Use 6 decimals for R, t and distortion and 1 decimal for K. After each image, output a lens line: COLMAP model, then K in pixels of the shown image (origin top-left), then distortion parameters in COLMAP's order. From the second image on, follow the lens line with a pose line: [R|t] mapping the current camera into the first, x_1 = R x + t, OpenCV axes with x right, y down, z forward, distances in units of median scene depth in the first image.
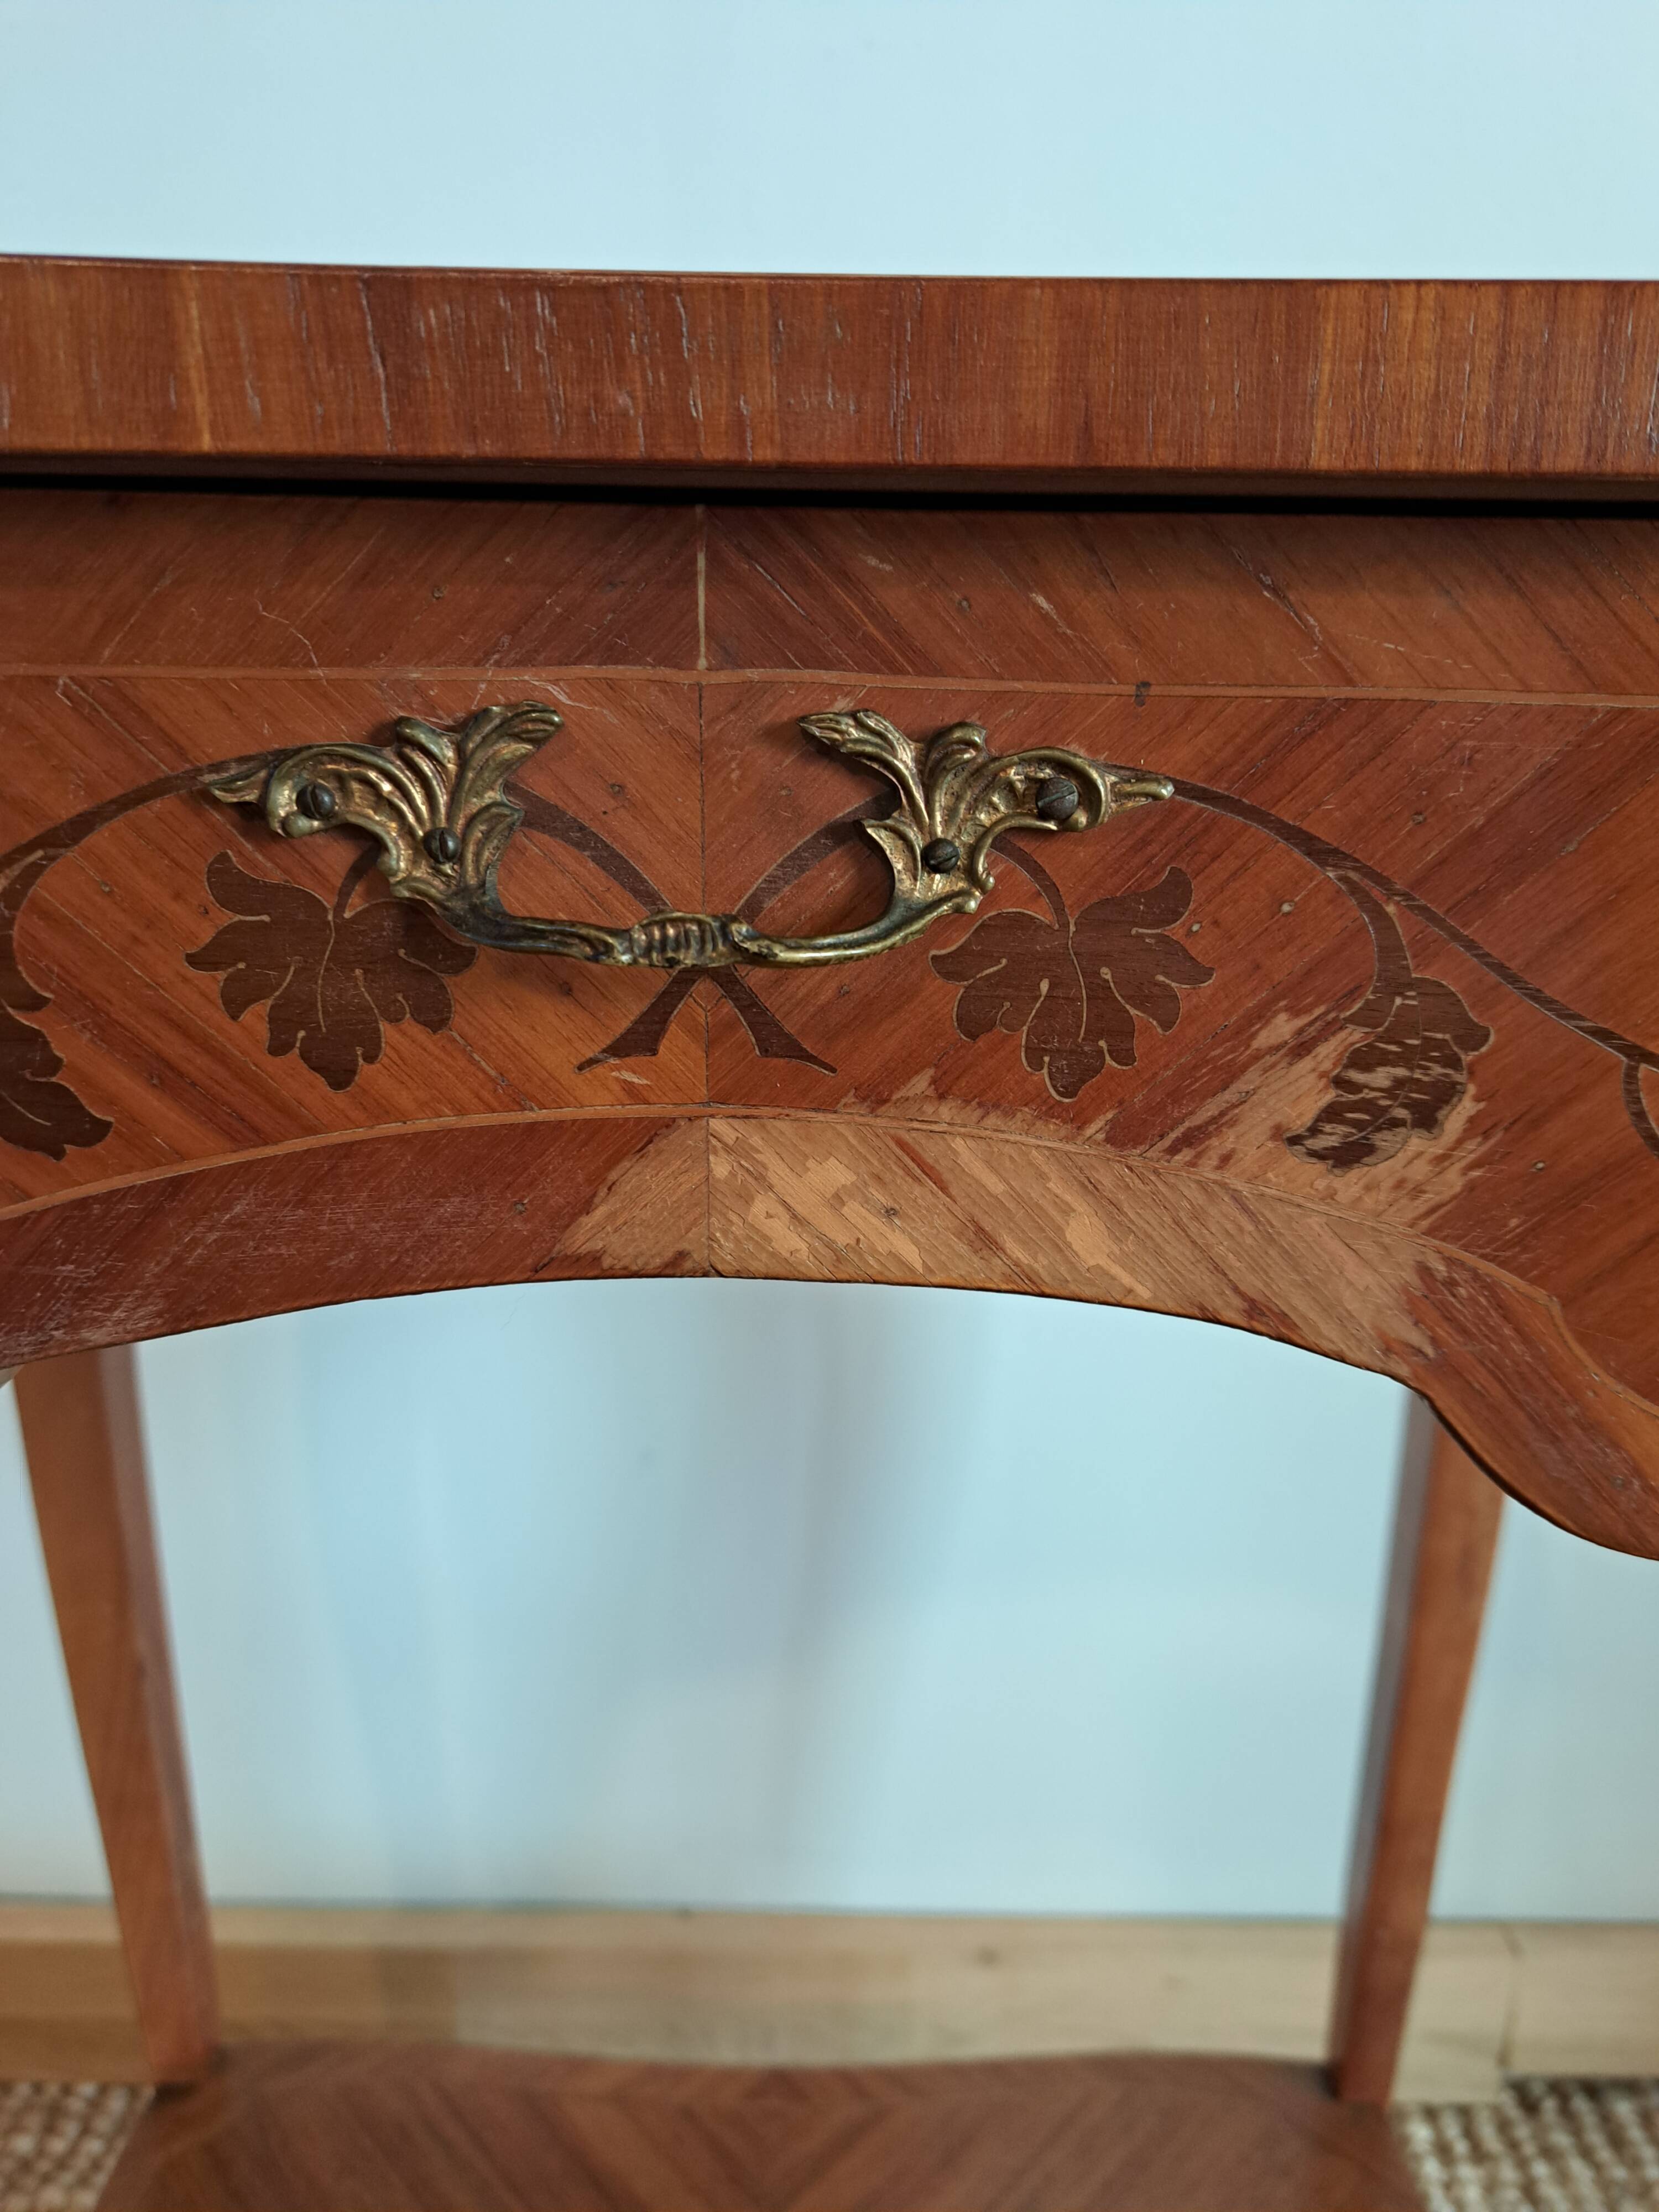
lens RADIAL K [[1593.7, 0, 827.0], [0, 1593.7, 1125.1], [0, 0, 1]] dist [0.049209, -0.052821]
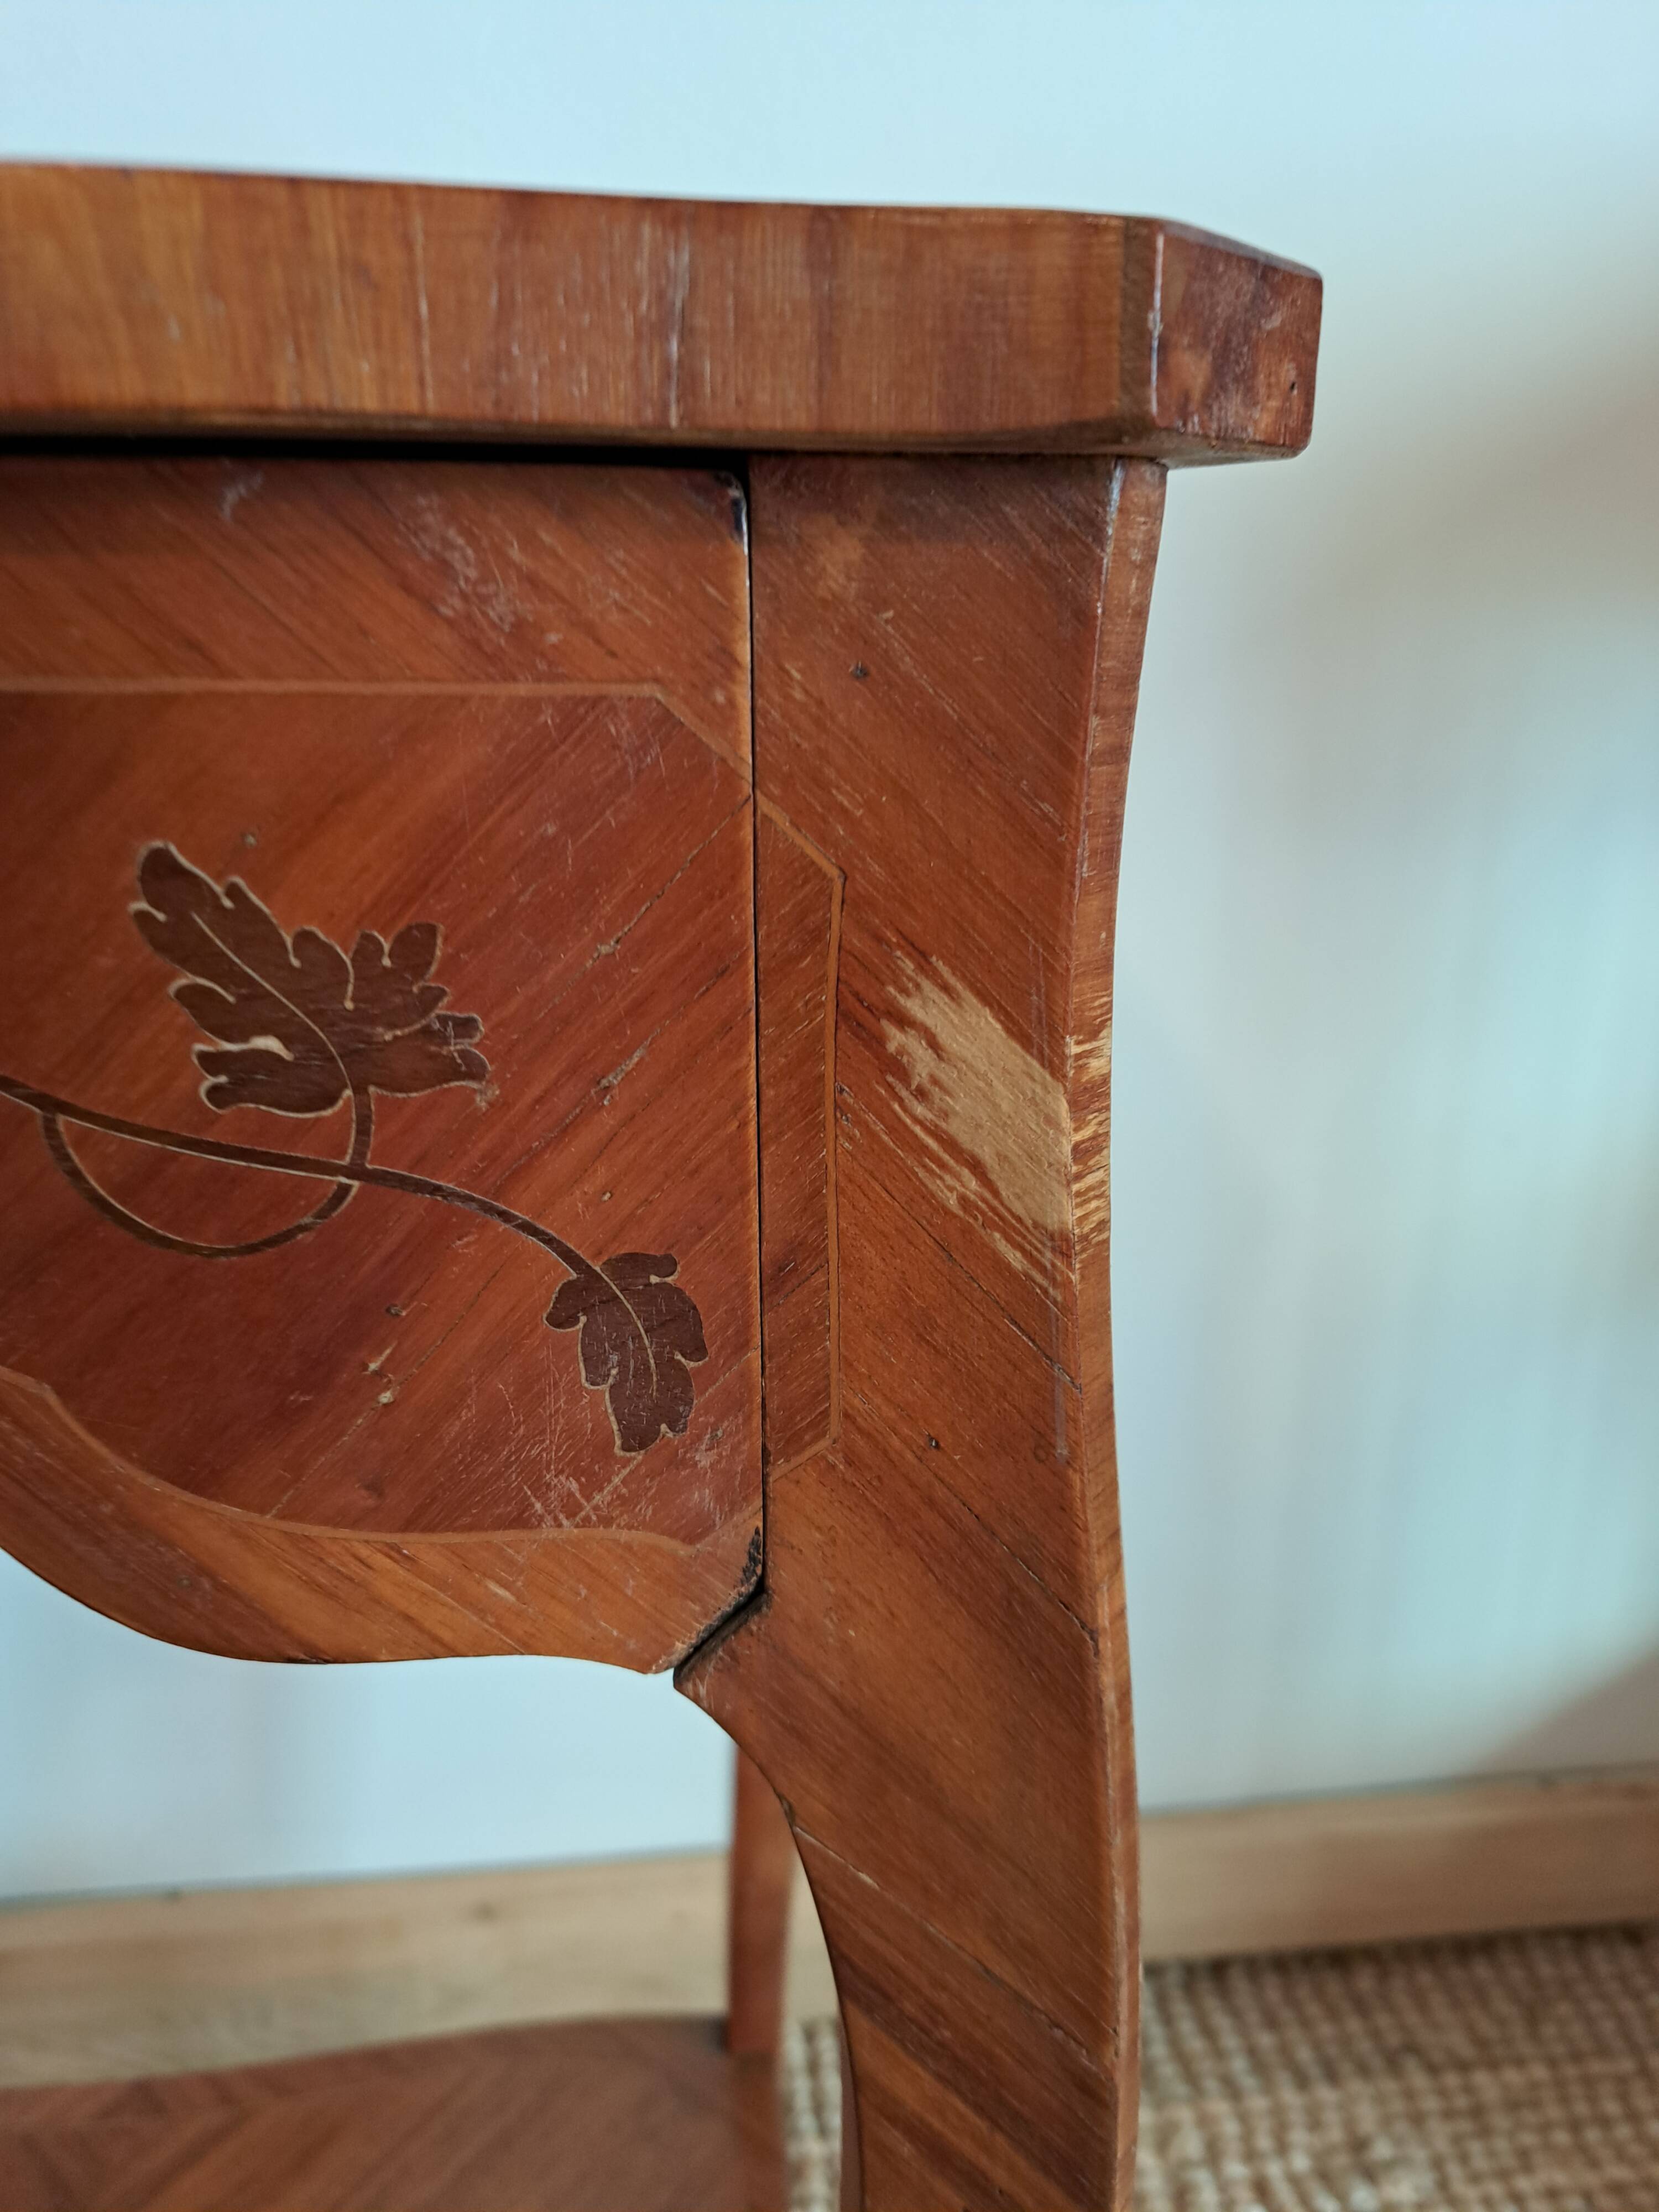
lens RADIAL K [[1593.7, 0, 818.4], [0, 1593.7, 1099.3], [0, 0, 1]] dist [0.049209, -0.052821]
pose [[0.994383, -0.043898, 0.096312, 0.758213], [0.038589, 0.997667, 0.056308, -0.072332], [-0.098559, -0.052275, 0.993757, 0.121967]]
